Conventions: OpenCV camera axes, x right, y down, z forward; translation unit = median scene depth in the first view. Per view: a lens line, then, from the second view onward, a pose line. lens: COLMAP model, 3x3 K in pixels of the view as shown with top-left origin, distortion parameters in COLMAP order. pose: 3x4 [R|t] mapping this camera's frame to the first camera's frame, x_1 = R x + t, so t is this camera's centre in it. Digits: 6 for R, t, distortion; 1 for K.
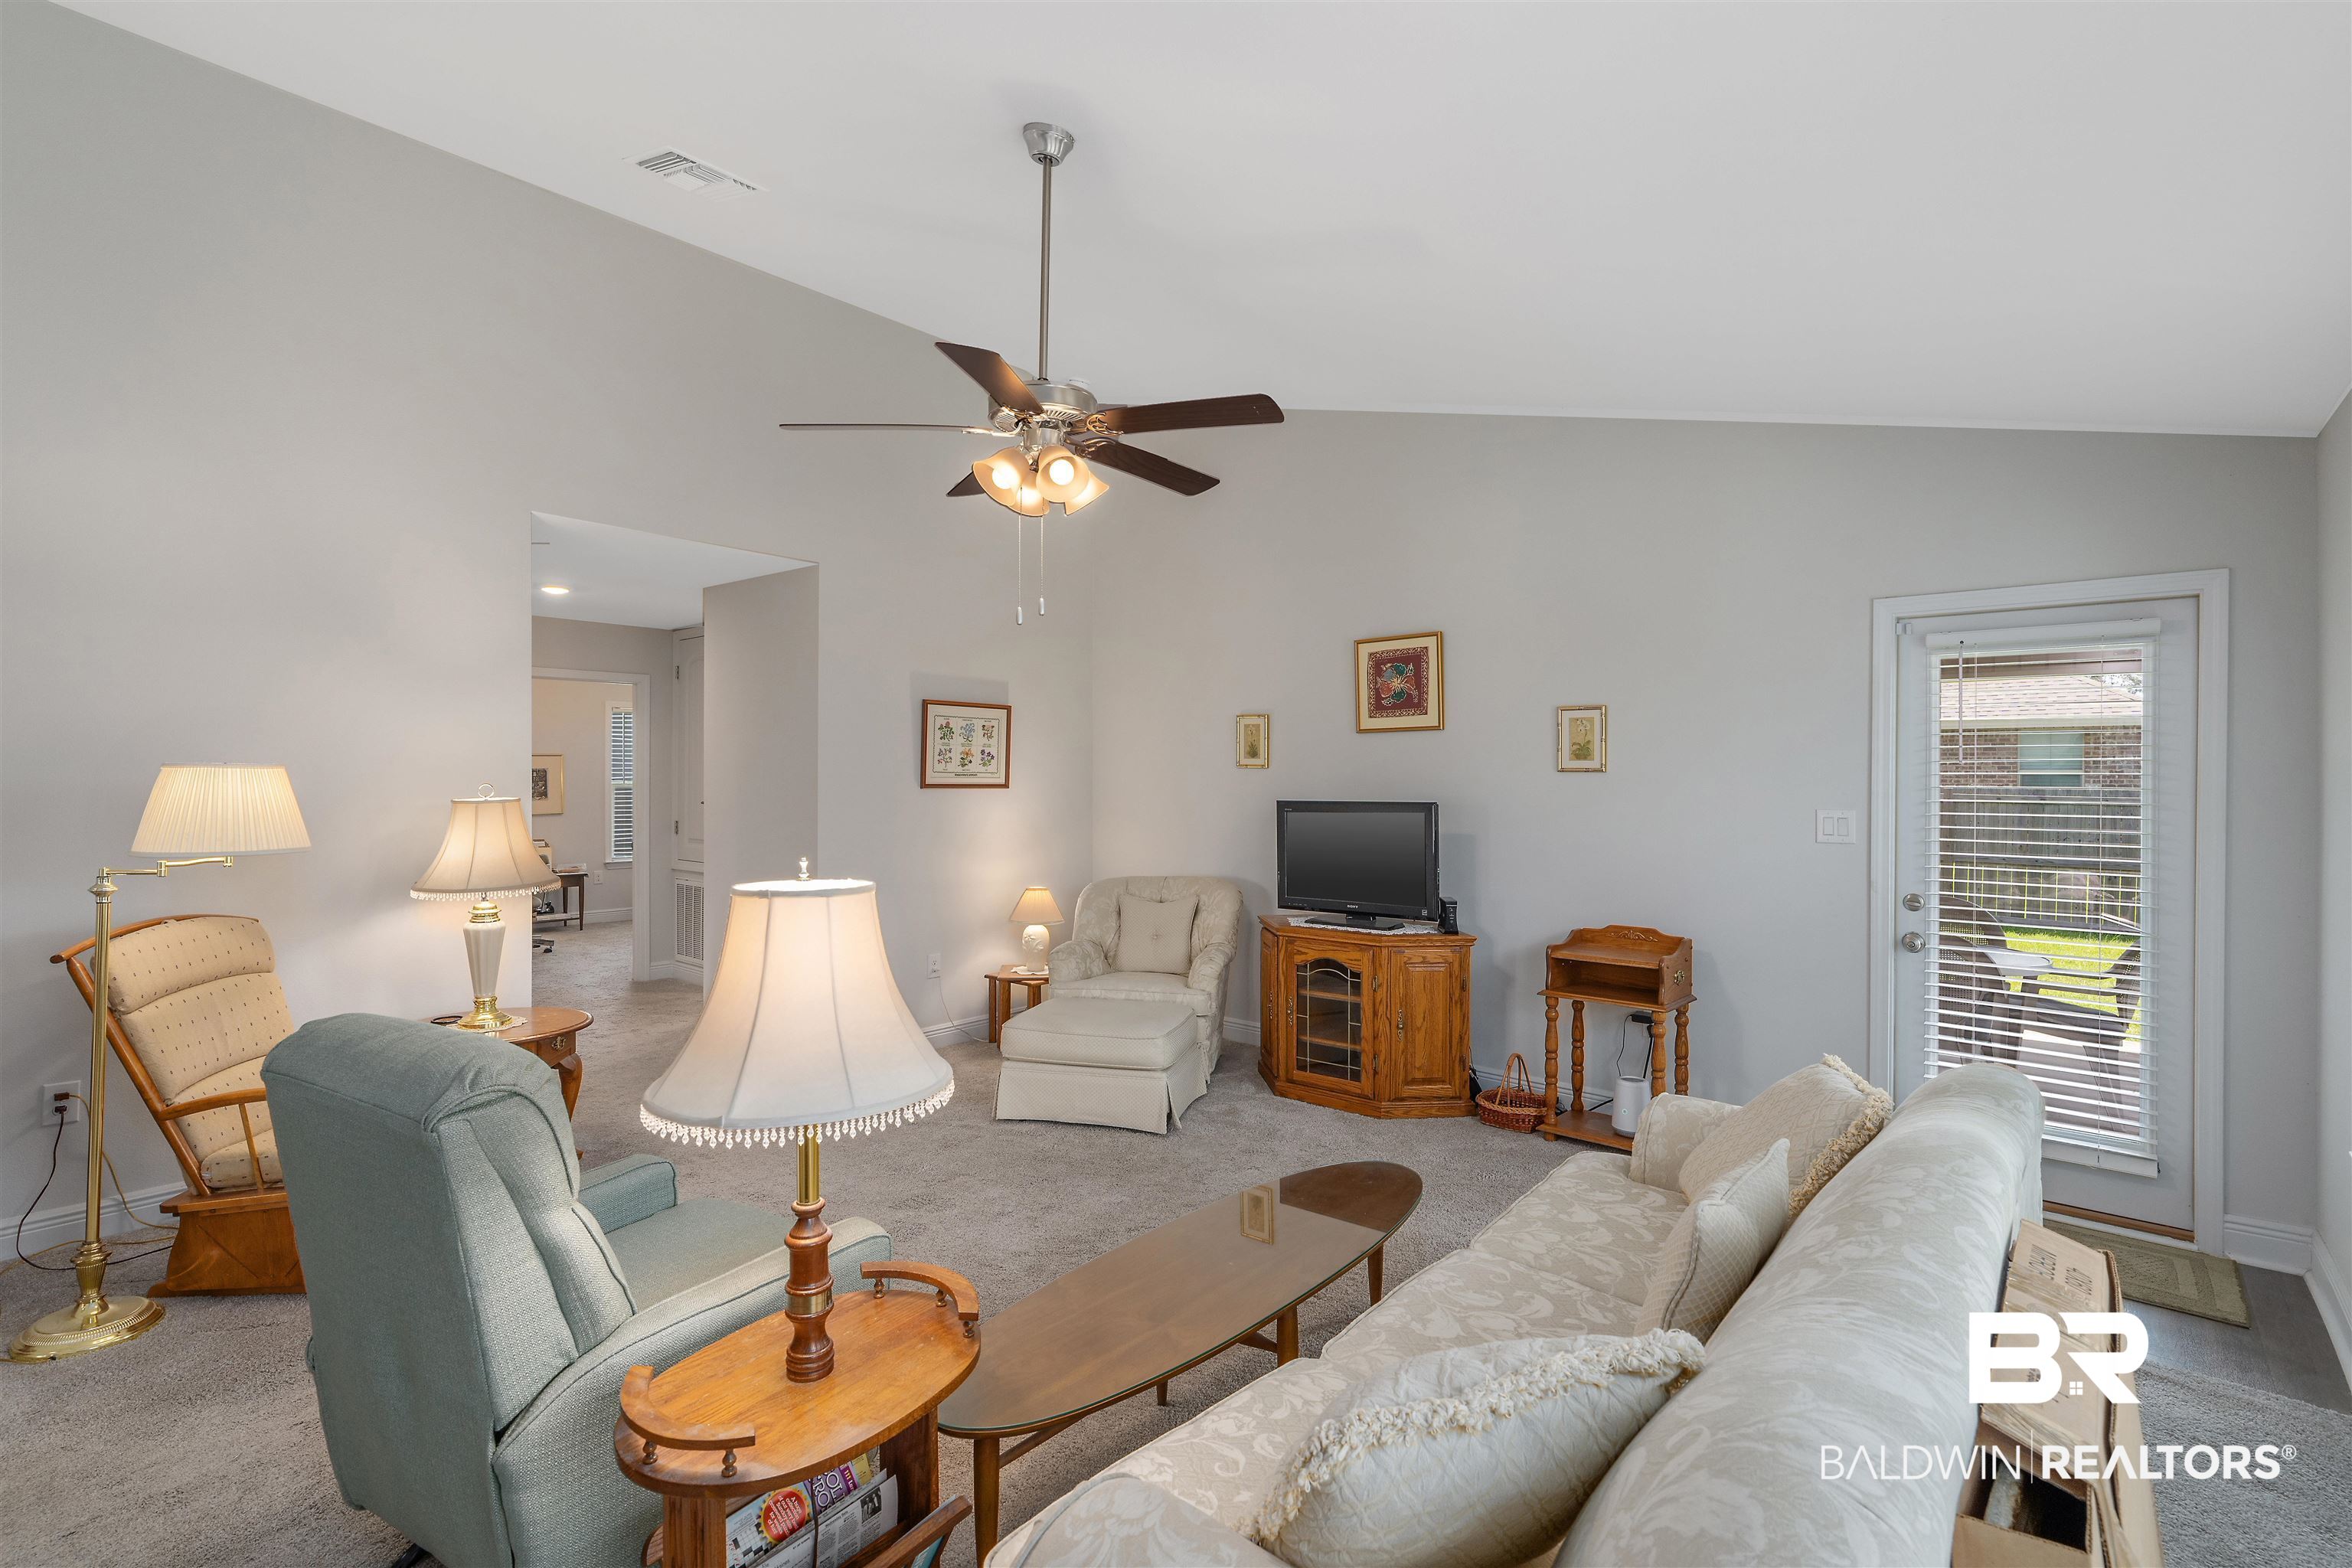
lens RADIAL K [[1070.6, 0, 1183.0], [0, 1070.6, 777.0], [0, 0, 1]] dist [-0.003775, -0.000007]
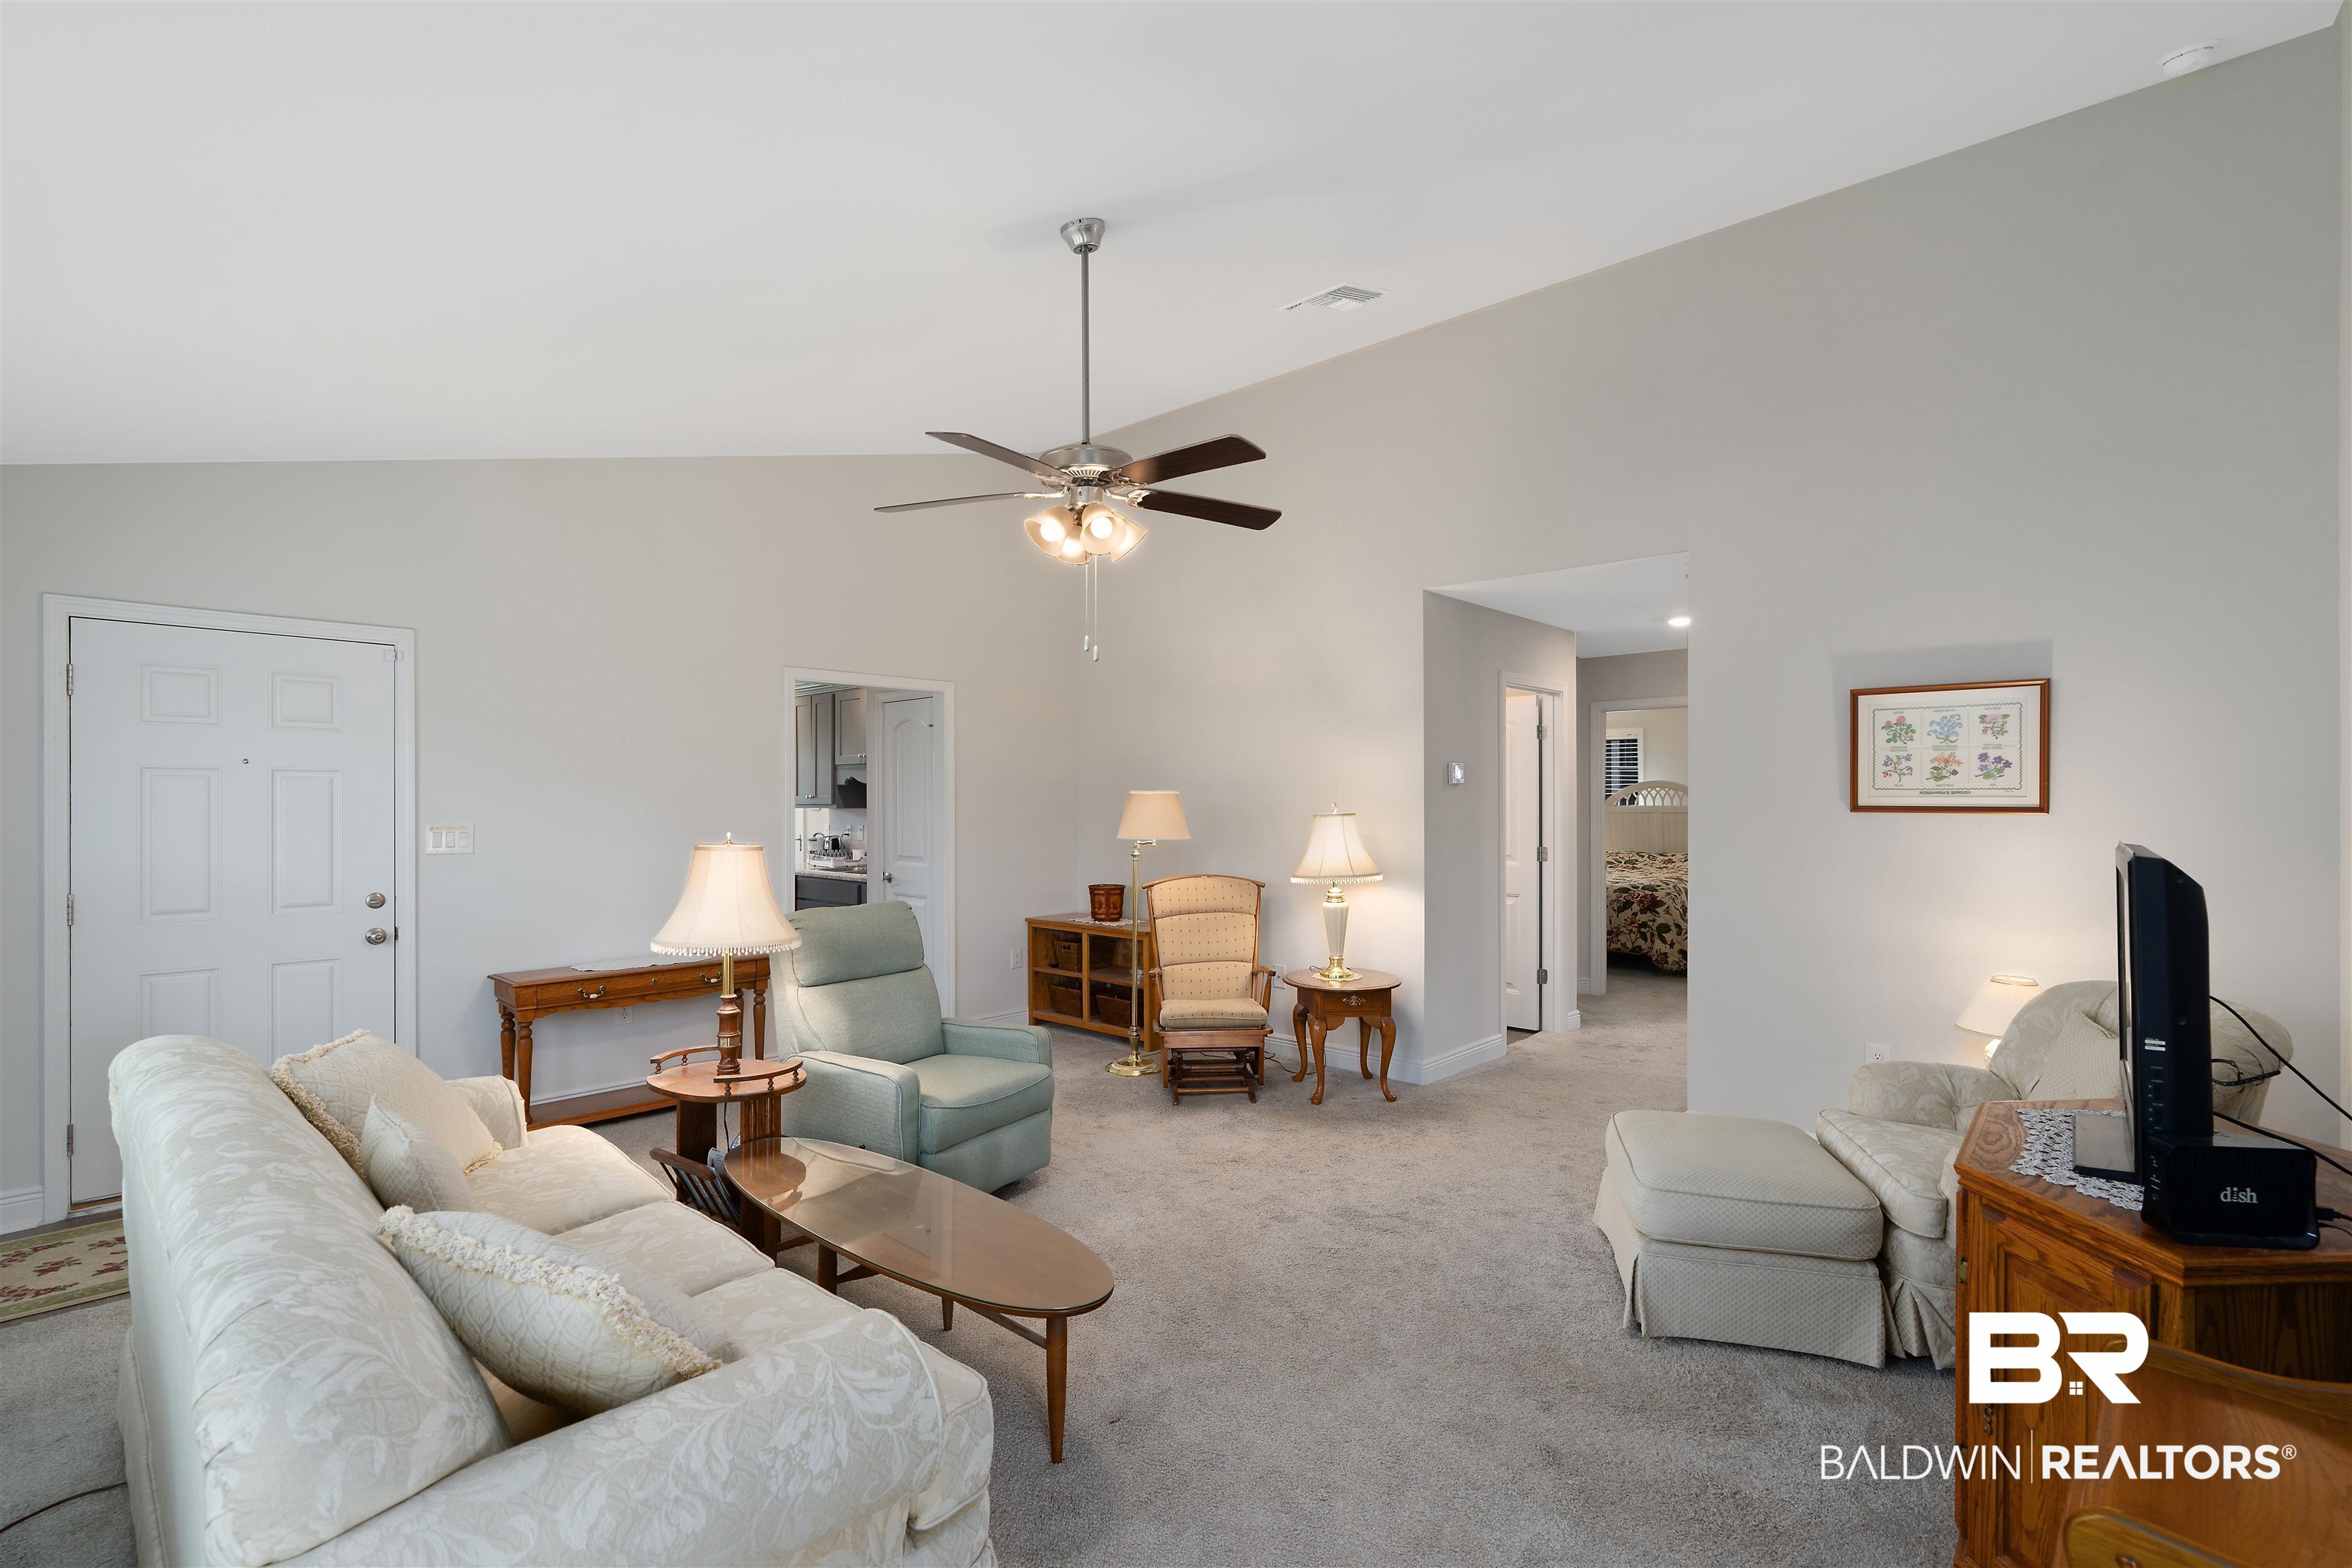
lens RADIAL K [[1070.6, 0, 1186.8], [0, 1070.6, 802.0], [0, 0, 1]] dist [-0.003775, -0.000007]
pose [[-0.029005, -0.005371, -0.999565, 0.557352], [-0.000967, 0.999985, -0.005345, 0.009398], [0.999579, 0.000811, -0.029010, 0.633195]]
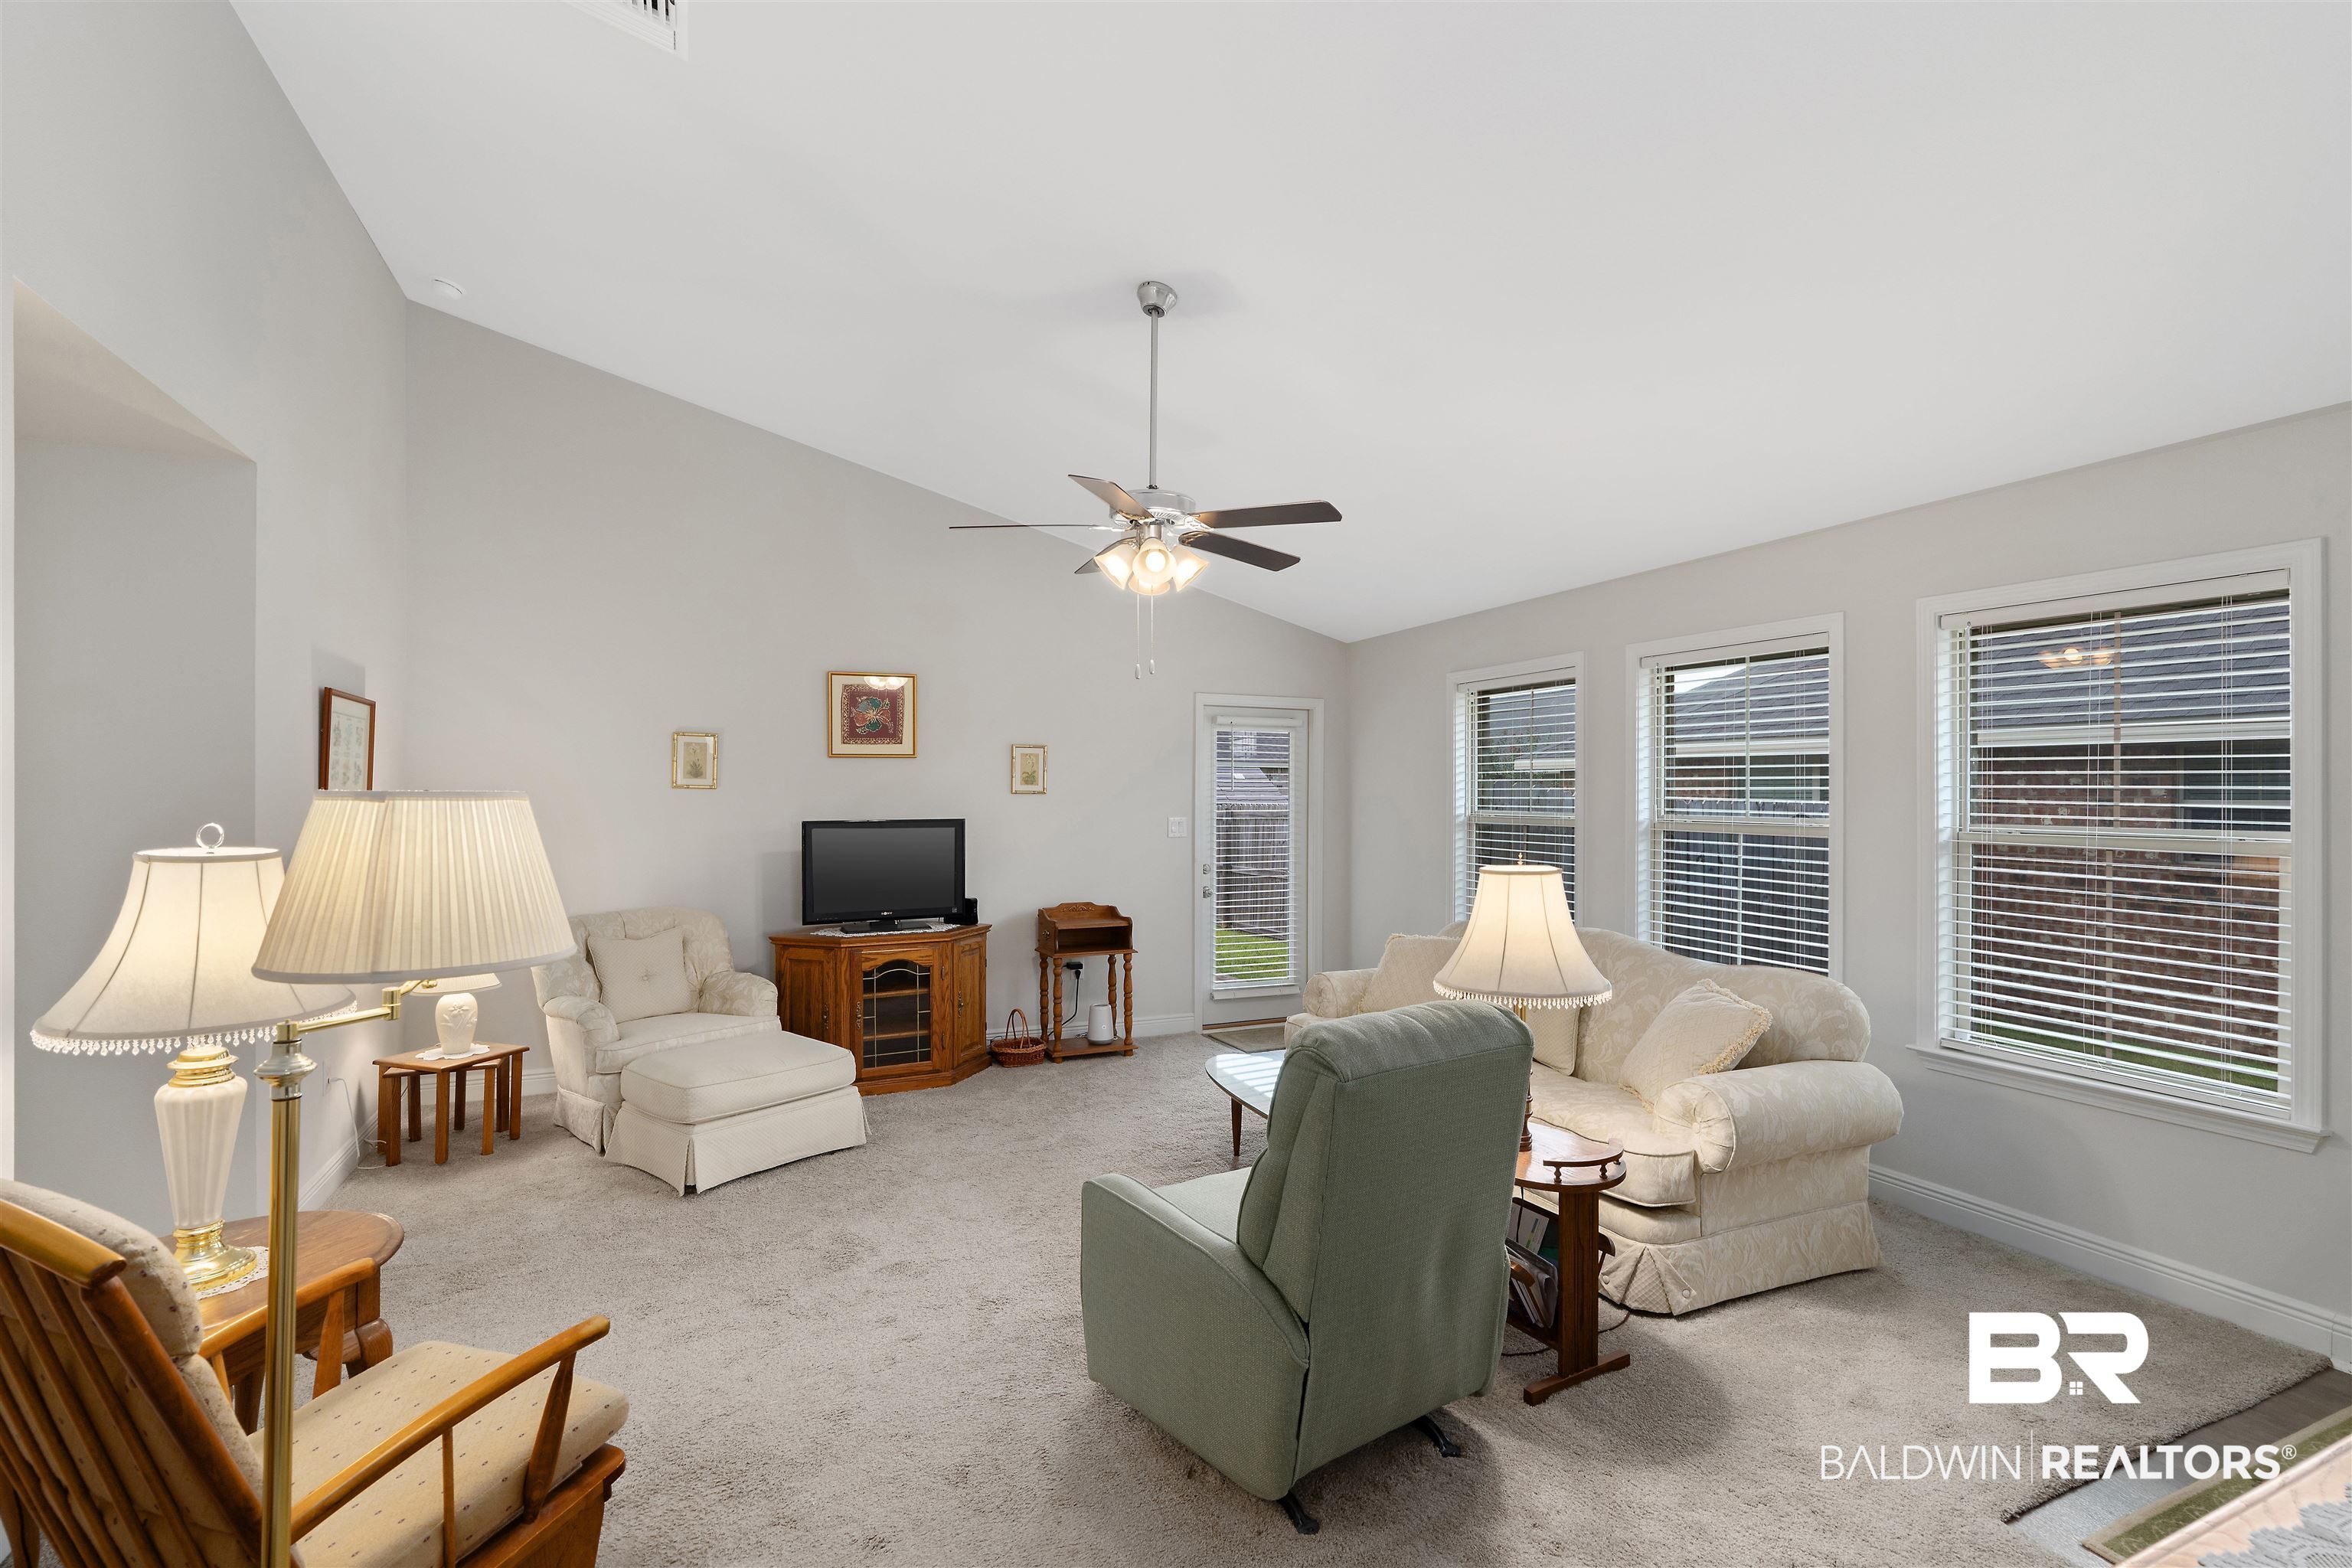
lens RADIAL K [[1070.6, 0, 1172.5], [0, 1070.6, 777.6], [0, 0, 1]] dist [-0.003775, -0.000007]
pose [[0.423182, 0.007937, 0.906010, -0.708860], [-0.005375, 0.999966, -0.006250, -0.016262], [-0.906029, -0.002225, 0.423211, 0.241485]]
